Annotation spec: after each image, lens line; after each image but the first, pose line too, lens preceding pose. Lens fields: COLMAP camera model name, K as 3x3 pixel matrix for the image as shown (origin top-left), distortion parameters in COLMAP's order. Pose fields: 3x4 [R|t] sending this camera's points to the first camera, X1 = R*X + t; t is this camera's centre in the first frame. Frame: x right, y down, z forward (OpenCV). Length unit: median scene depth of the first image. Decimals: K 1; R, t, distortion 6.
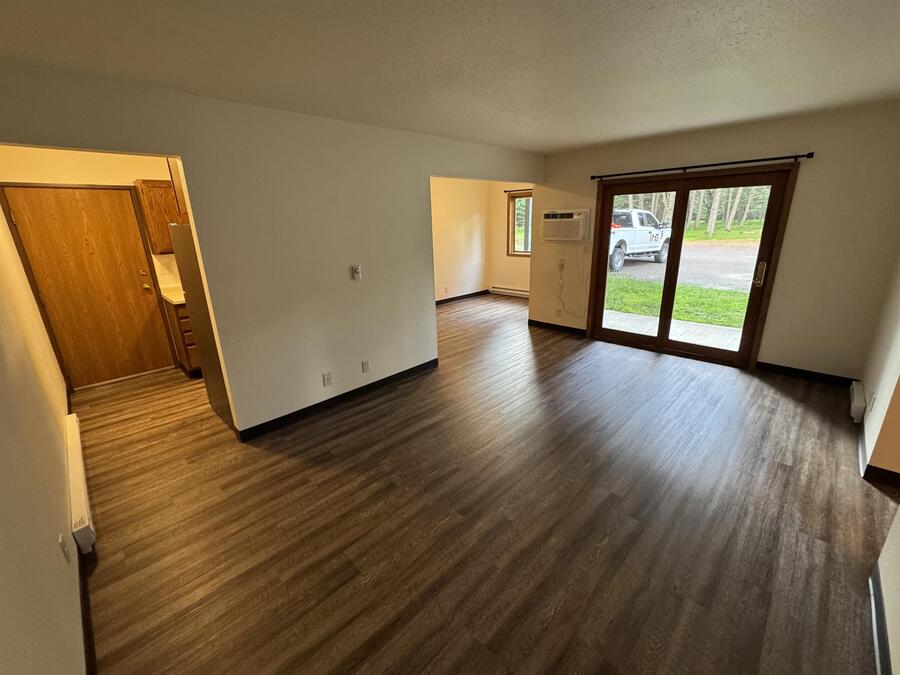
lens RADIAL K [[377.3, 0, 449.2], [0, 377.3, 339.5], [0, 0, 1]] dist [-0.002186, 0.000560]
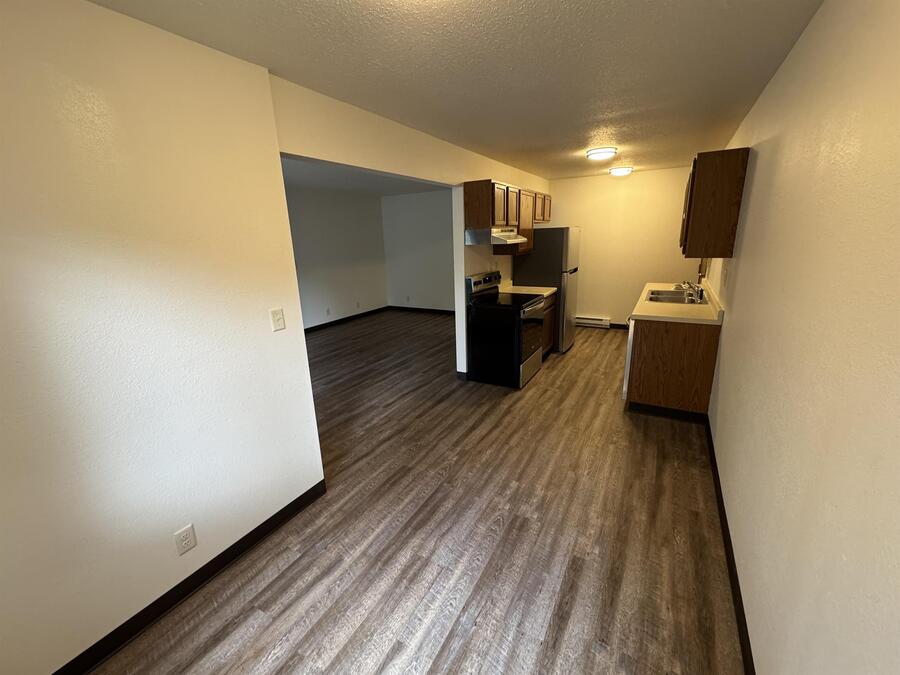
lens RADIAL K [[377.3, 0, 450.4], [0, 377.3, 332.8], [0, 0, 1]] dist [-0.002186, 0.000560]
pose [[-0.964164, 0.125443, -0.233777, 0.315462], [-0.017038, 0.850064, 0.526404, -0.870425], [0.264759, 0.511522, -0.817464, 2.755269]]
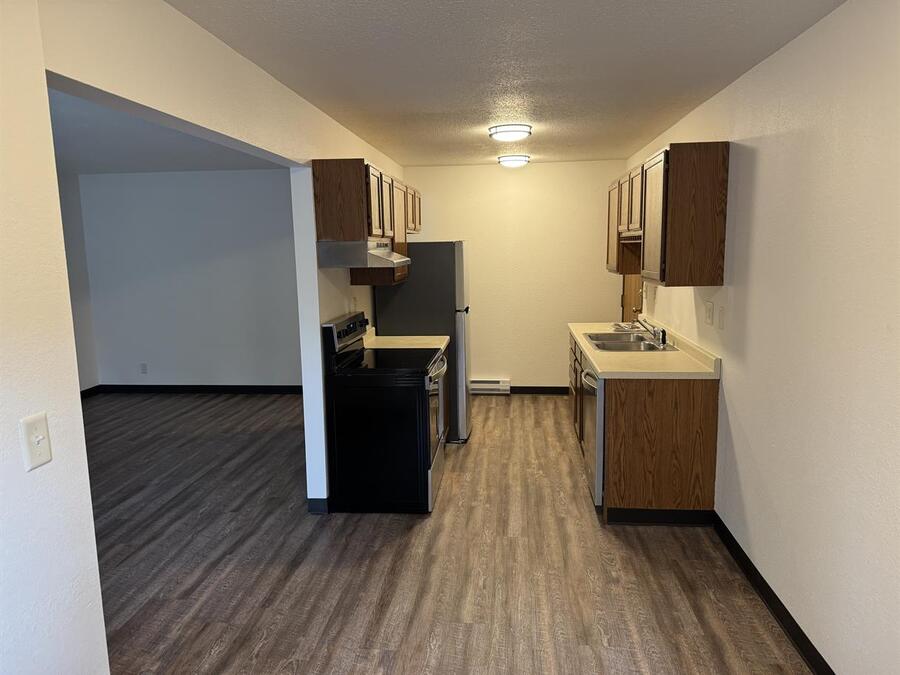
lens RADIAL K [[627.2, 0, 450.6], [0, 627.2, 335.8], [0, 0, 1]] dist [0.044337, -0.050188]
pose [[-0.776140, 0.135981, -0.615723, 0.508540], [-0.147303, 0.910352, 0.386730, -0.831490], [0.613113, 0.390855, -0.686531, 2.584145]]
